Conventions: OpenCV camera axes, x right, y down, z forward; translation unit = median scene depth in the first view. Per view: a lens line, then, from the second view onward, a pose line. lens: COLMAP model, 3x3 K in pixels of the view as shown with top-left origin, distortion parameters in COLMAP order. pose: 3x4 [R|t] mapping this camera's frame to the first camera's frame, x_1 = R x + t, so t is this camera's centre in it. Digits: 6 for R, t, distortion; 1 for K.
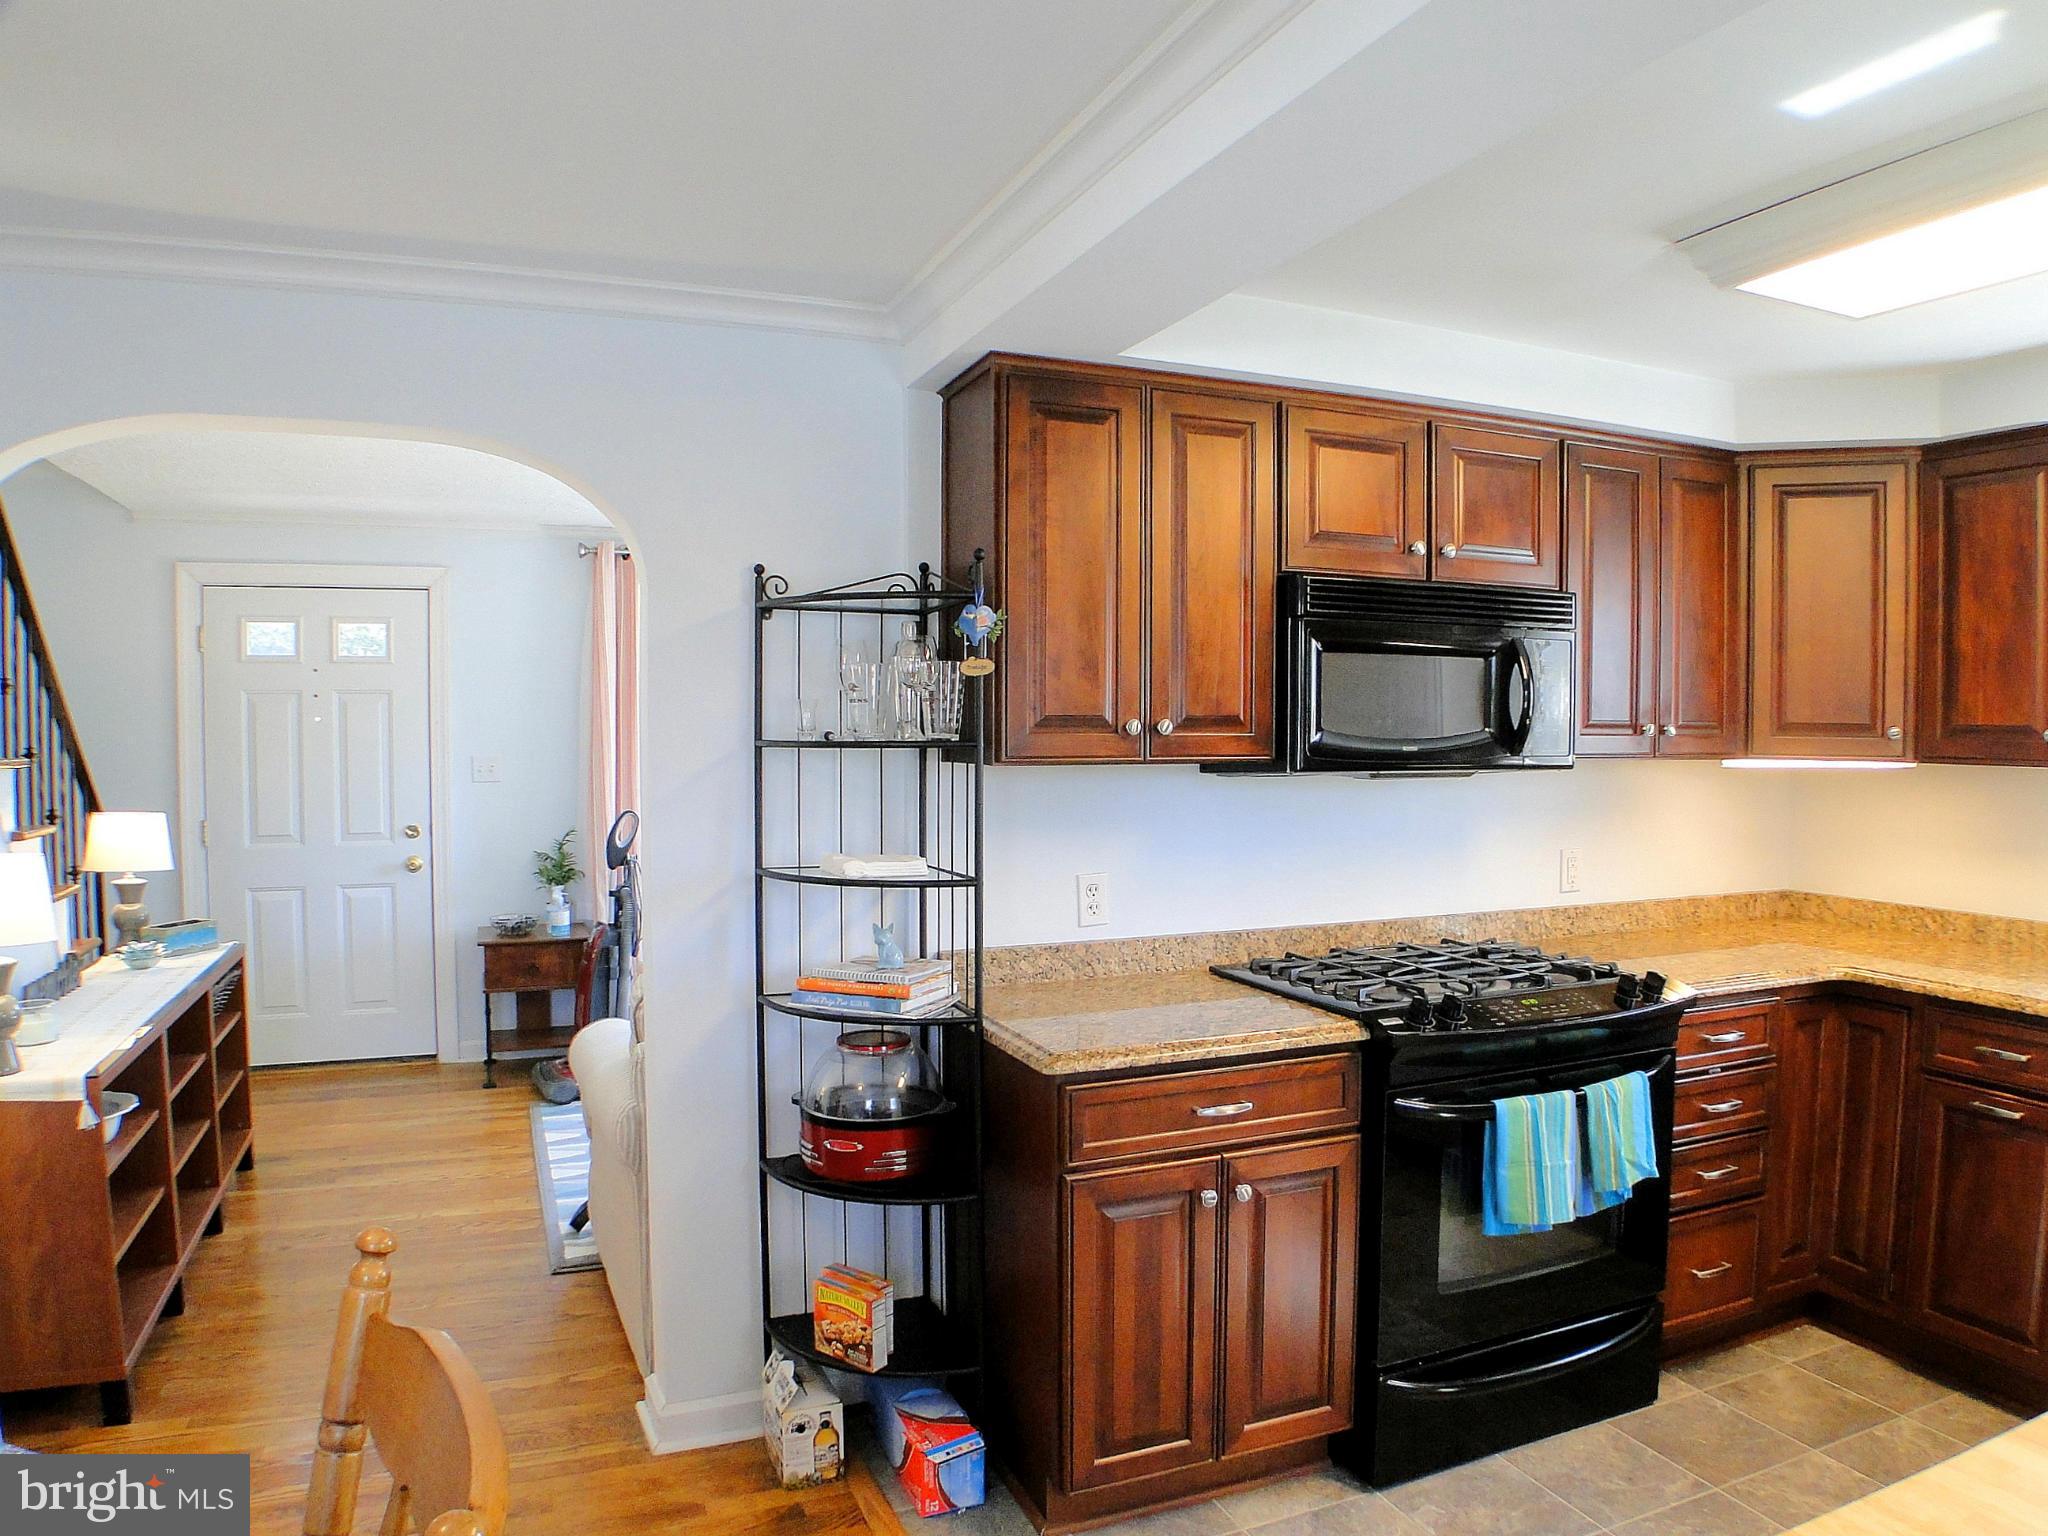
lens RADIAL K [[1336.6, 0, 1018.5], [0, 1336.6, 795.7], [0, 0, 1]] dist [-0.111924, 0.006338]
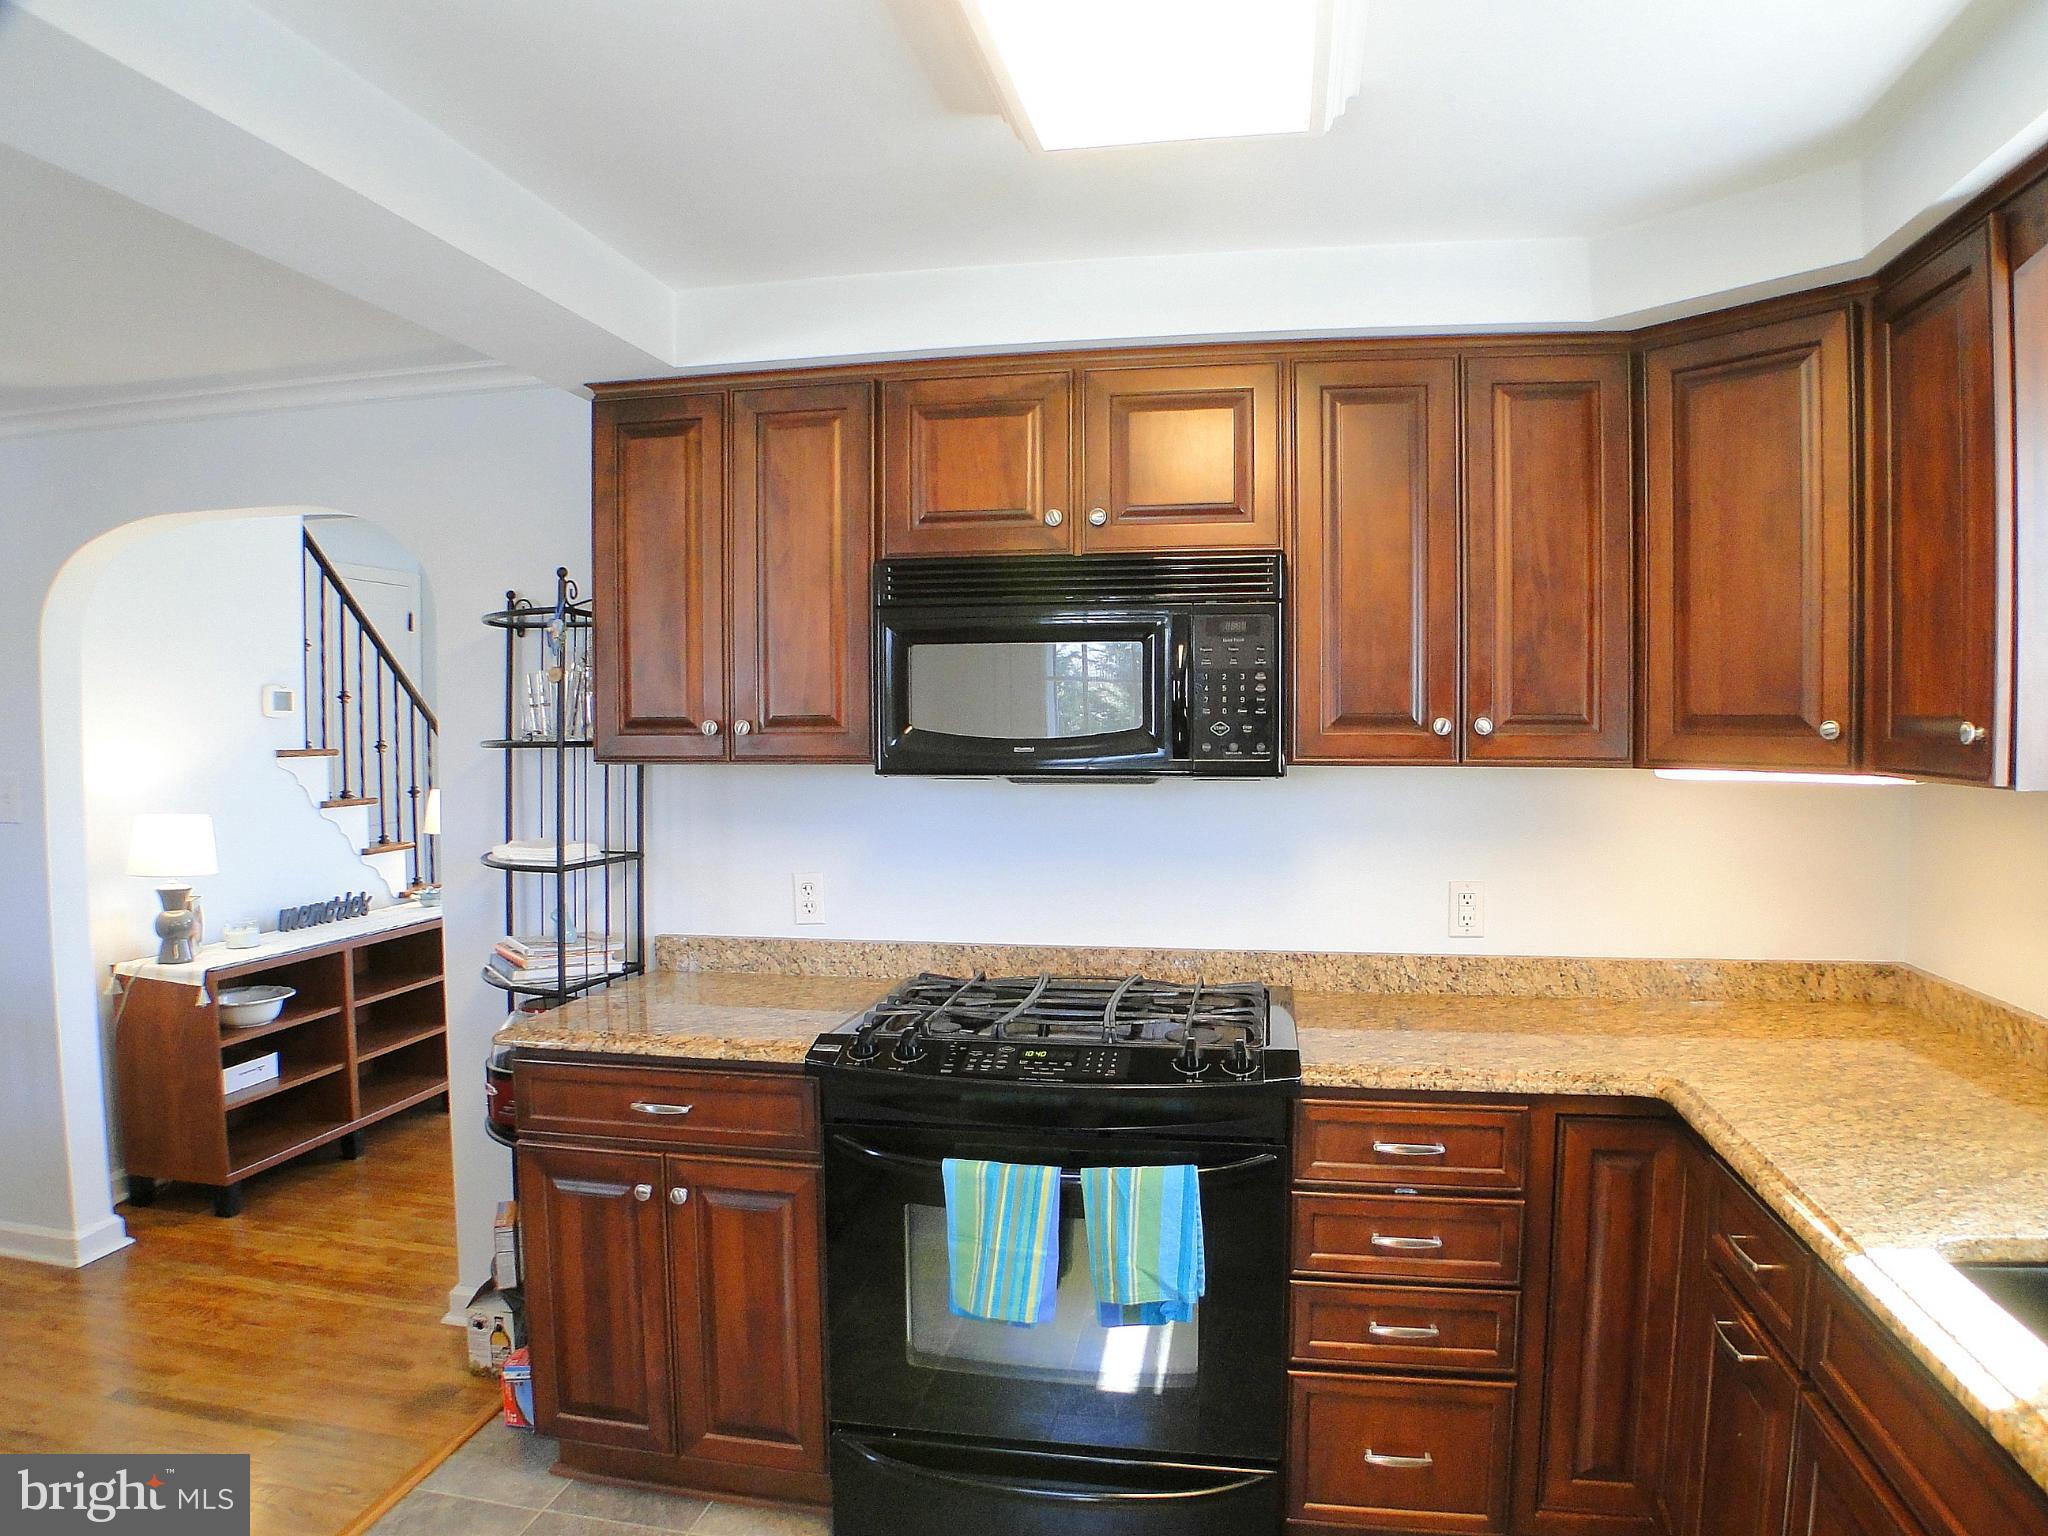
lens RADIAL K [[1305.5, 0, 1026.4], [0, 1305.5, 793.8], [0, 0, 1]] dist [-0.110019, 0.002317]
pose [[0.841411, 0.024832, -0.539825, 0.794688], [-0.024316, 0.999672, 0.008085, -0.014202], [0.539848, 0.006324, 0.841739, 0.288258]]
